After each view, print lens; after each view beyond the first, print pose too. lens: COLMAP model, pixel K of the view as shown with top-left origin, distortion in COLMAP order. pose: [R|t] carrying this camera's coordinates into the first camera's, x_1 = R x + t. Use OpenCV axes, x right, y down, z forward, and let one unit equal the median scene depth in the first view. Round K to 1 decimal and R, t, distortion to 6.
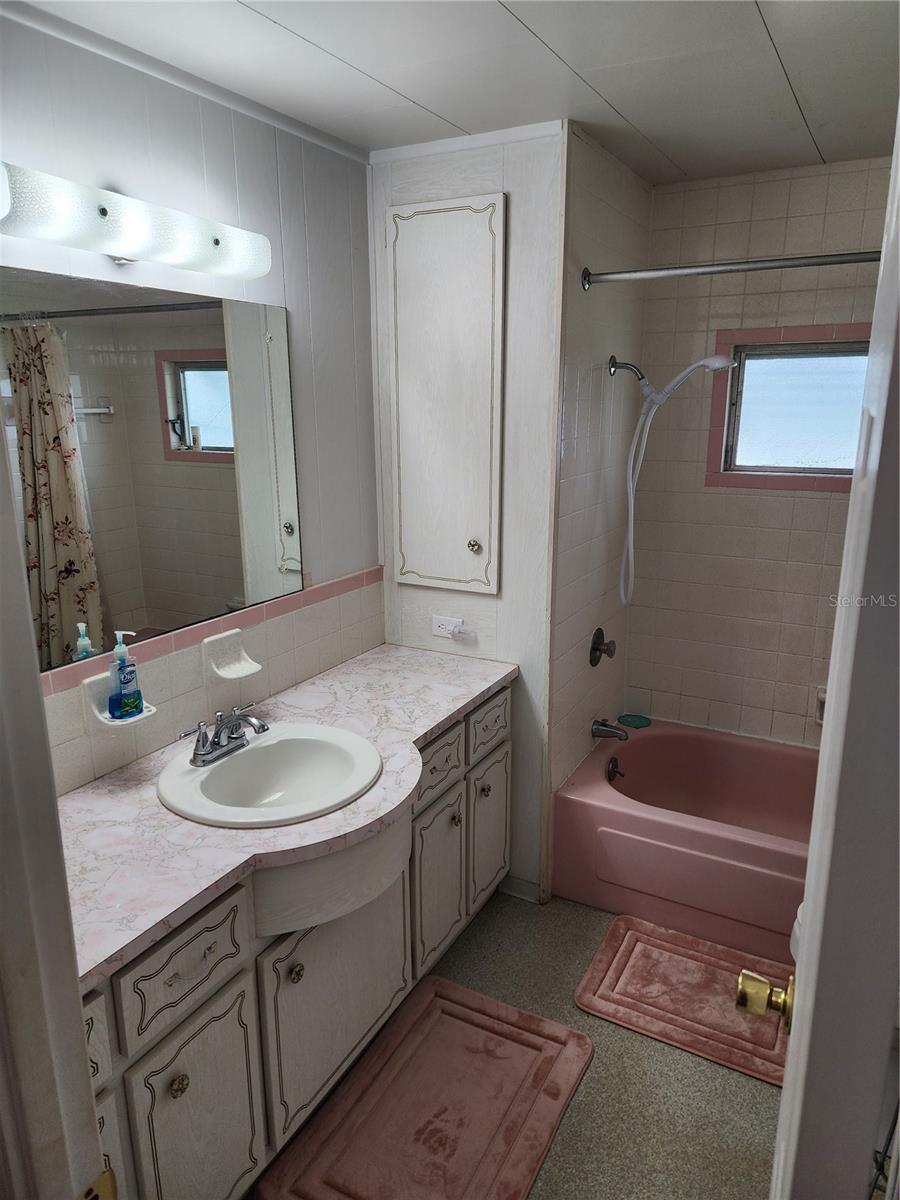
lens RADIAL K [[812.1, 0, 451.1], [0, 812.1, 584.1], [0, 0, 1]] dist [0.052064, -0.058190]
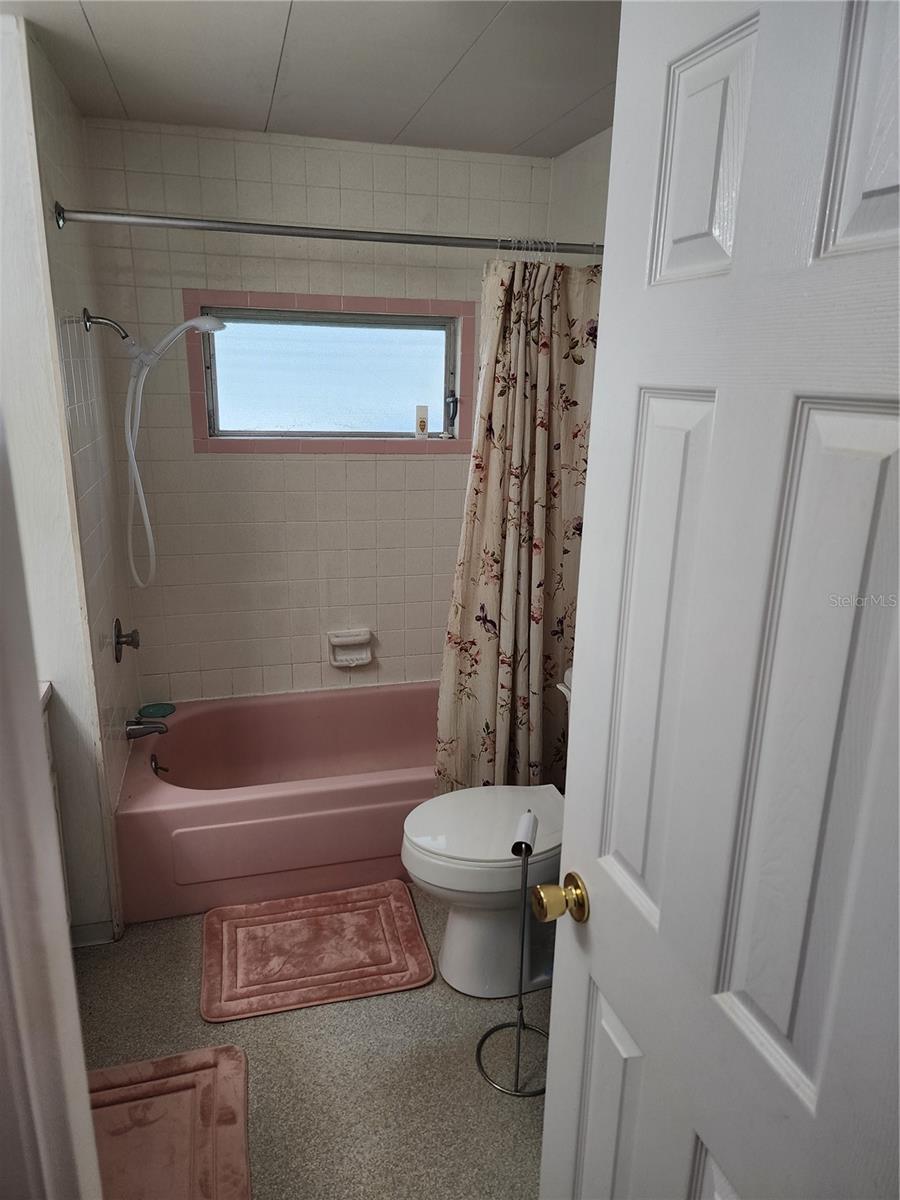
lens RADIAL K [[812.1, 0, 451.1], [0, 812.1, 584.1], [0, 0, 1]] dist [0.052064, -0.058190]
pose [[0.712583, -0.164072, 0.682133, -0.198402], [0.131820, 0.986265, 0.099520, -0.030217], [-0.689093, 0.019002, 0.724424, 0.123654]]
